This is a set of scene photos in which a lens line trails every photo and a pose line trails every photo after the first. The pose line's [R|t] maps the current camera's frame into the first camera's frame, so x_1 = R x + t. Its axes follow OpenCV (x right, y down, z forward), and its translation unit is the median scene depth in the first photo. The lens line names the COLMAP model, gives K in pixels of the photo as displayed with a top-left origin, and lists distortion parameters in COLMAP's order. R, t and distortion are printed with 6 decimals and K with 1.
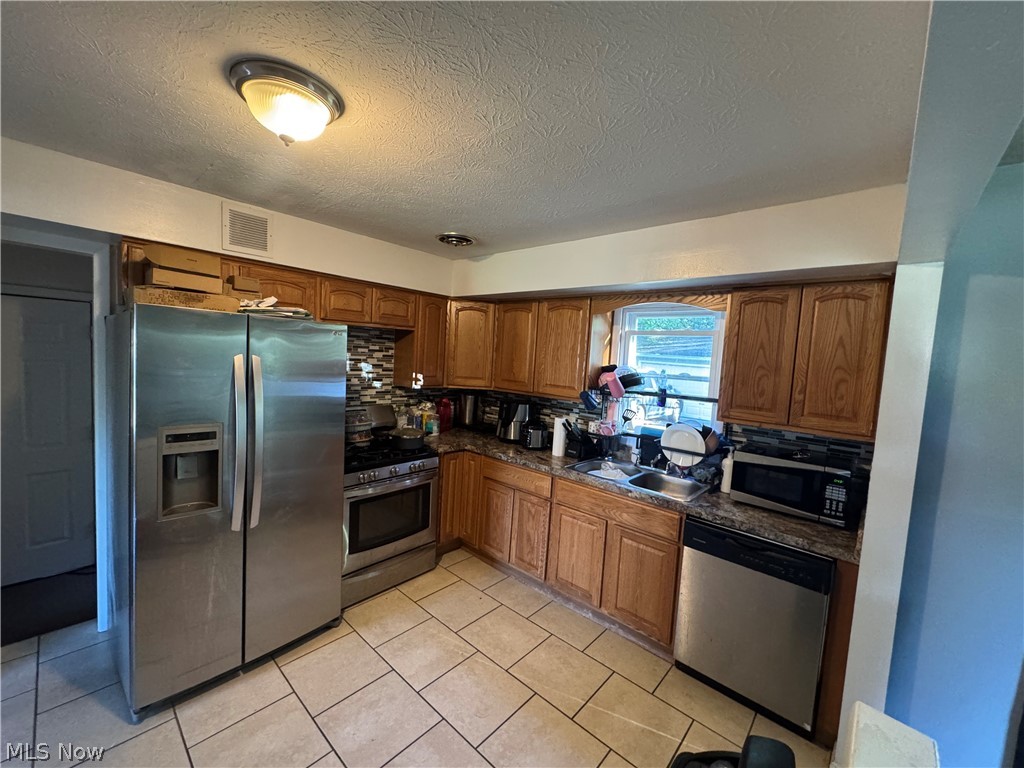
lens RADIAL K [[413.2, 0, 514.7], [0, 413.2, 382.2], [0, 0, 1]] dist [-0.002883, 0.000274]
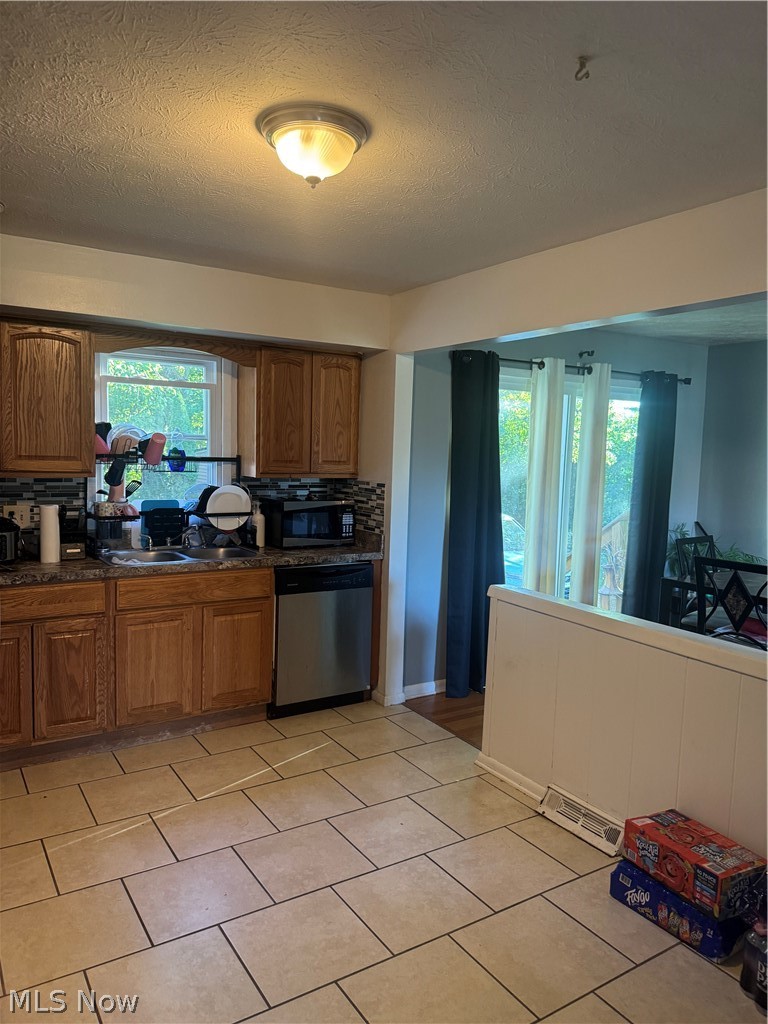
lens RADIAL K [[722.1, 0, 389.6], [0, 722.1, 511.2], [0, 0, 1]] dist [0.048797, -0.029064]
pose [[0.259358, -0.133356, 0.956530, -1.130832], [0.049617, 0.990953, 0.124702, -0.029304], [-0.964506, 0.015118, 0.263629, 0.221434]]
